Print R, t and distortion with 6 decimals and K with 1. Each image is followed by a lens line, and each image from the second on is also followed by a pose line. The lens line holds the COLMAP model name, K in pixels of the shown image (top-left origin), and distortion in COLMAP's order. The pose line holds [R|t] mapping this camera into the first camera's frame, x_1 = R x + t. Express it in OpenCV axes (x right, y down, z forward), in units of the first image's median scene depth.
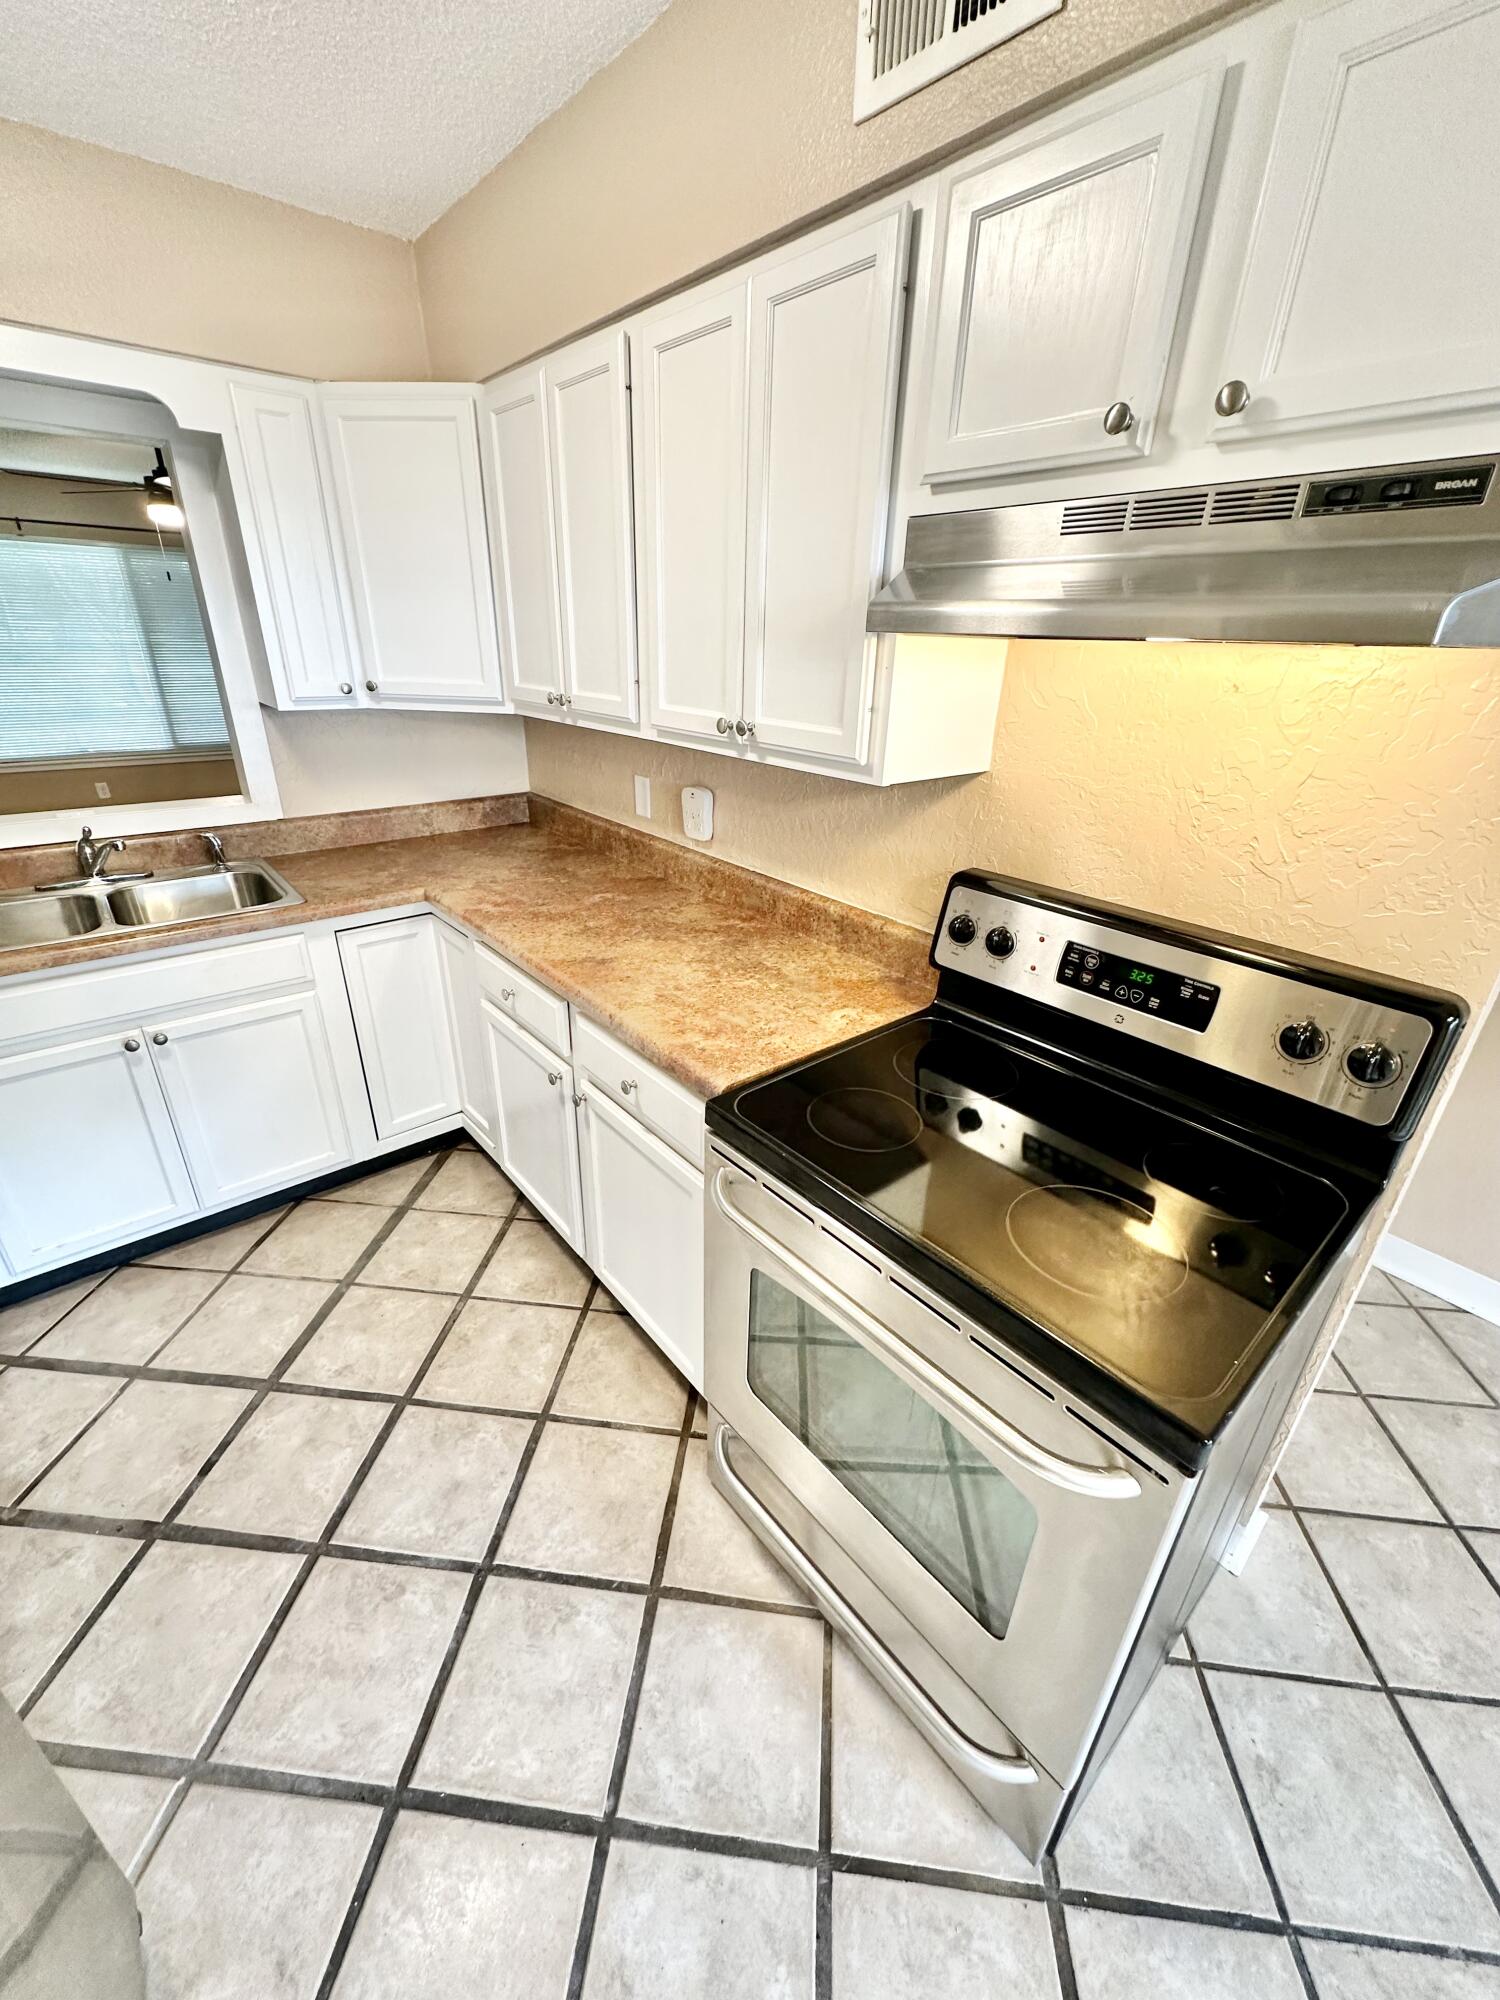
lens RADIAL K [[793.6, 0, 751.0], [0, 793.6, 998.0], [0, 0, 1]] dist [-0.003392, 0.001113]
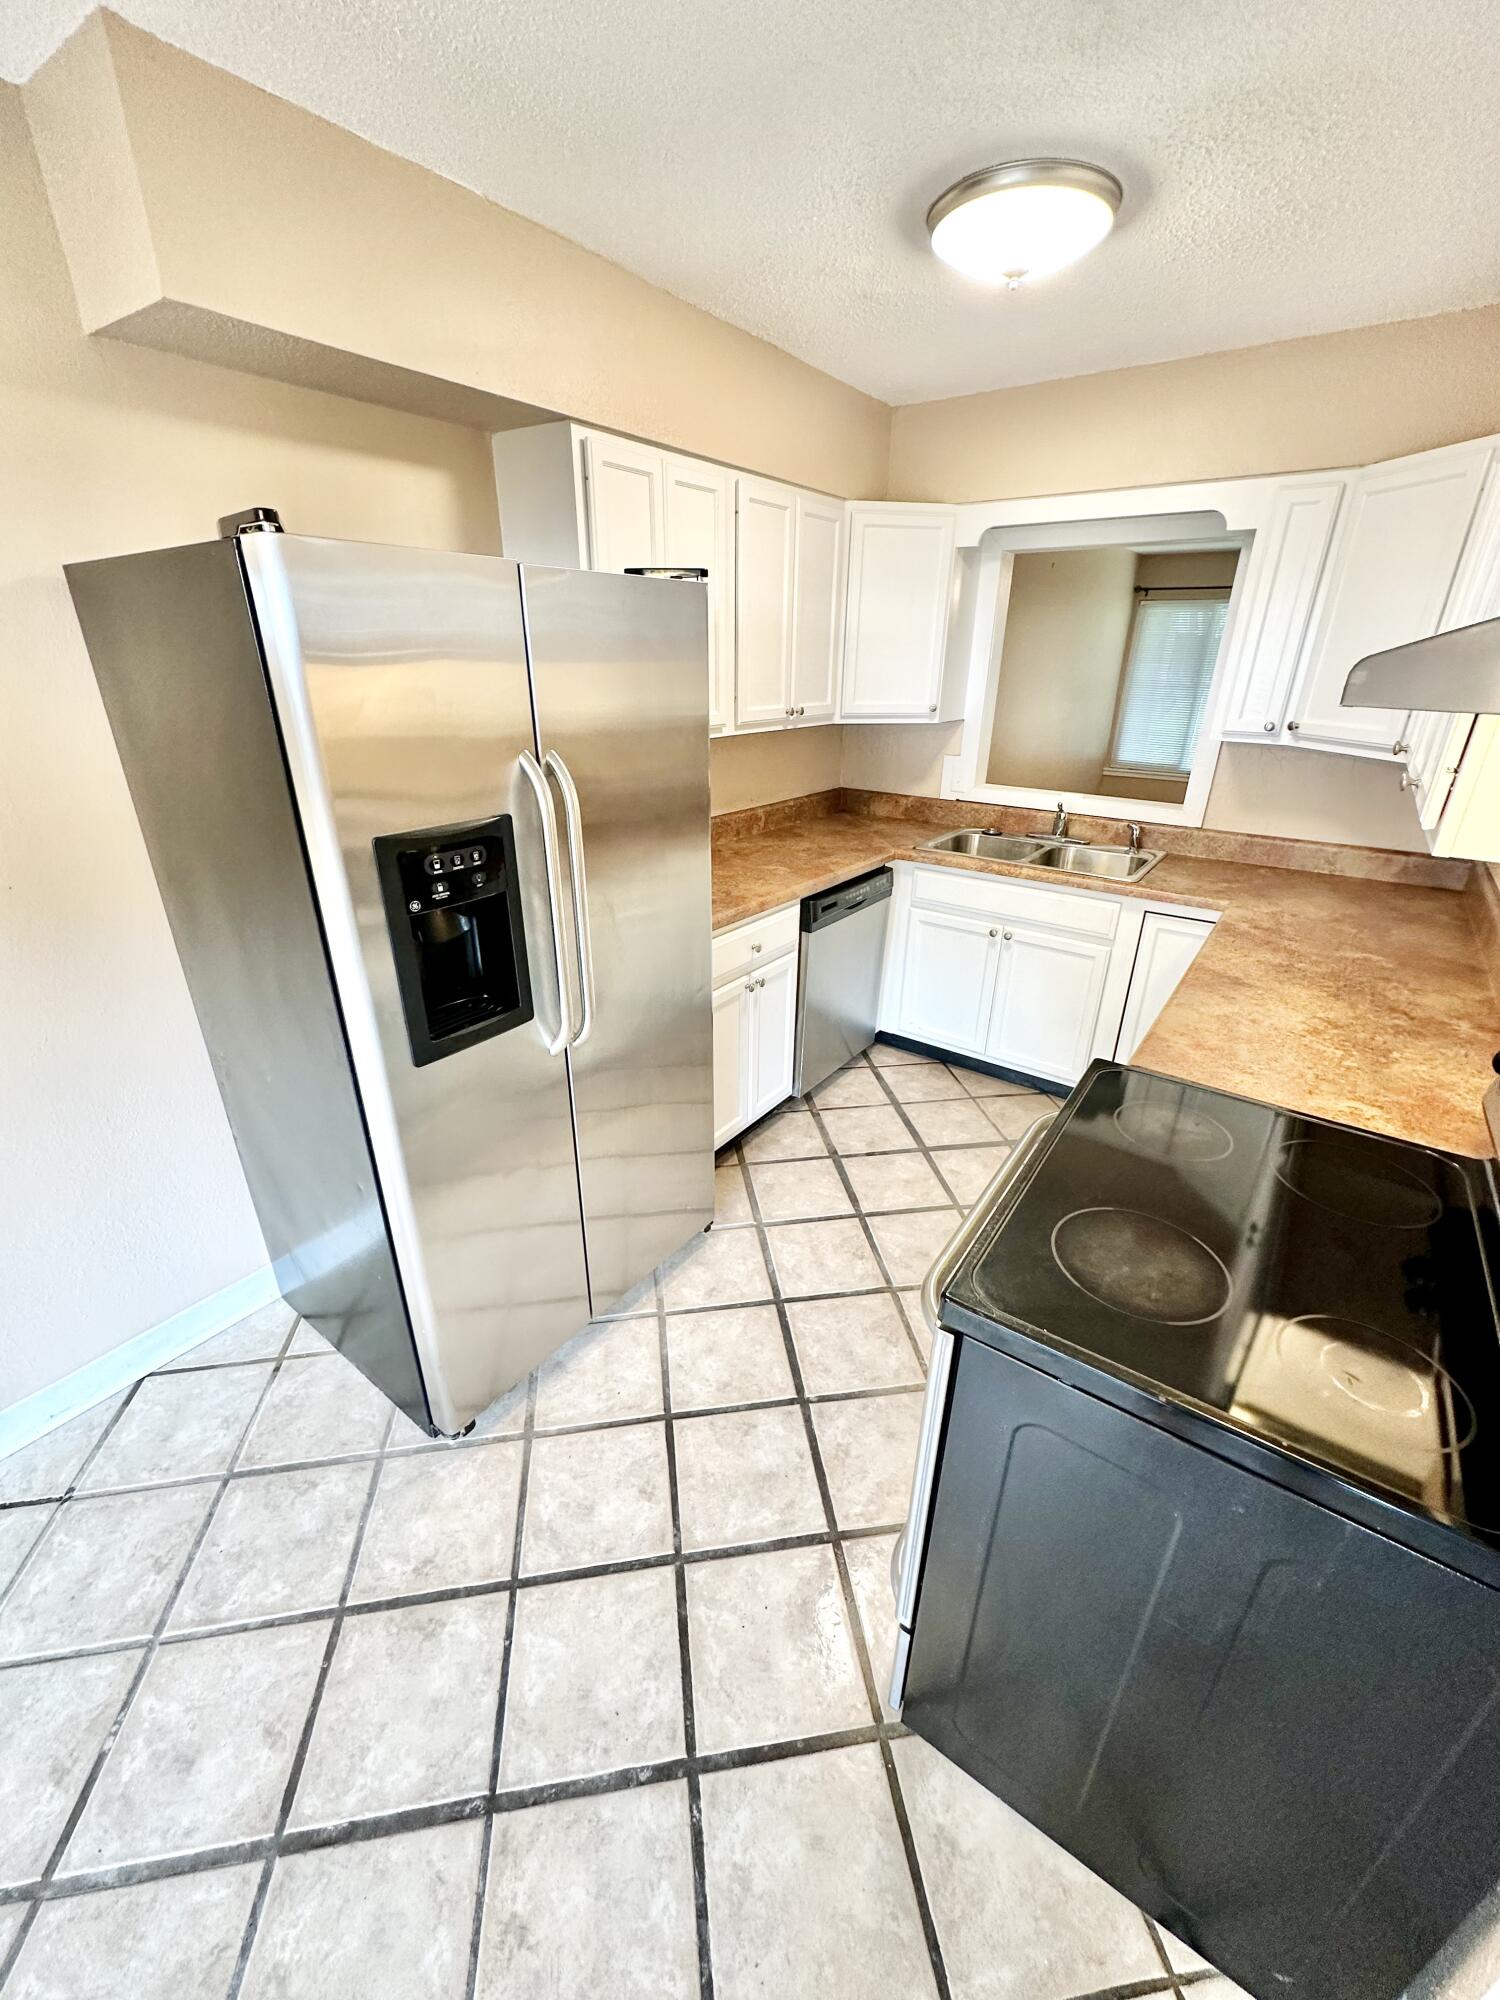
lens RADIAL K [[793.6, 0, 751.0], [0, 793.6, 998.0], [0, 0, 1]] dist [-0.003392, 0.001113]
pose [[0.241217, 0.368225, -0.897900, 0.600730], [-0.408068, 0.877937, 0.250412, -0.026743], [0.880508, 0.306001, 0.362034, 0.039765]]
